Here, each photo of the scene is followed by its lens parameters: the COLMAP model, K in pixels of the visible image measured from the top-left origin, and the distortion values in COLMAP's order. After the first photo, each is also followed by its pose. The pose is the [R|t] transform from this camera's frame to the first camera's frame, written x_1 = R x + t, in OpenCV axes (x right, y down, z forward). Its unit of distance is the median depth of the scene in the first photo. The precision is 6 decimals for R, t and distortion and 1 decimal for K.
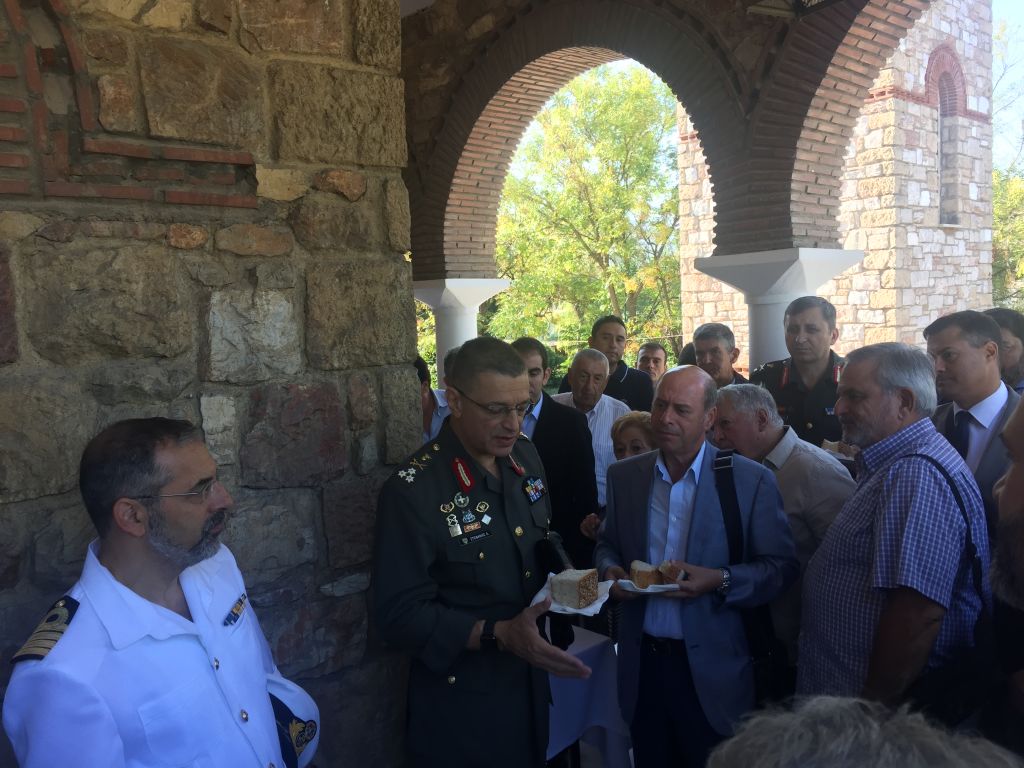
lens RADIAL K [[896.0, 0, 527.3], [0, 896.0, 382.2], [0, 0, 1]] dist [0.090715, -0.127273]
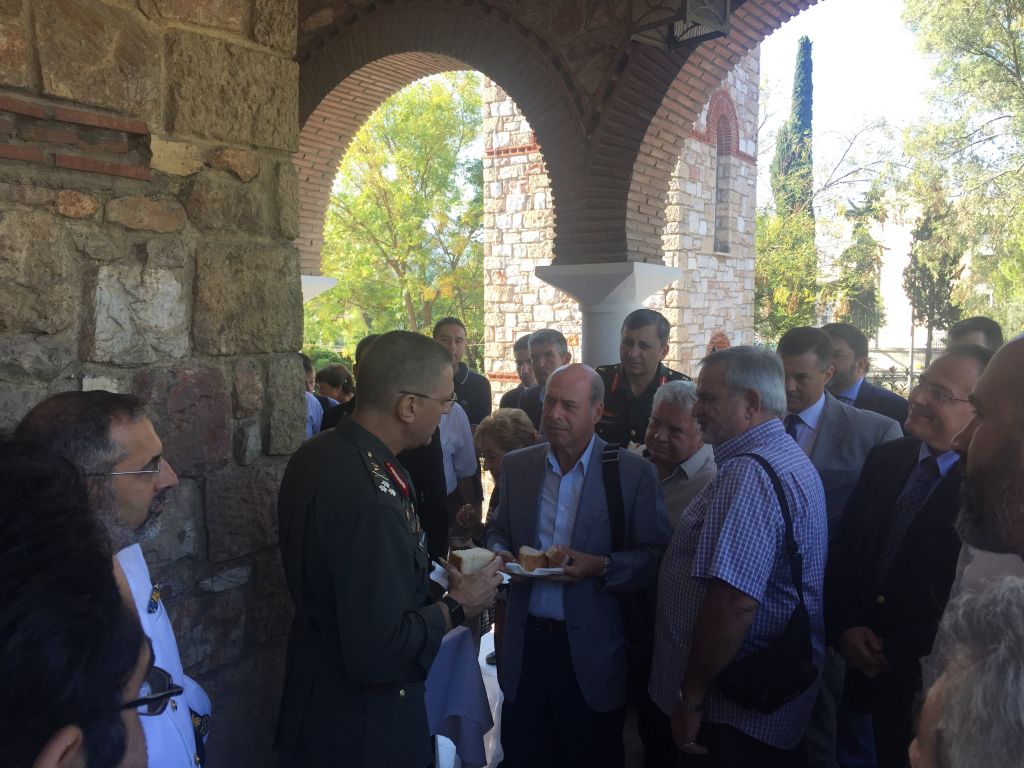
lens RADIAL K [[896.0, 0, 527.3], [0, 896.0, 382.2], [0, 0, 1]] dist [0.090715, -0.127273]
pose [[0.967854, 0.023736, 0.250390, -0.136223], [-0.020577, 0.999672, -0.015226, 0.022574], [-0.250669, 0.009584, 0.968025, -0.016400]]
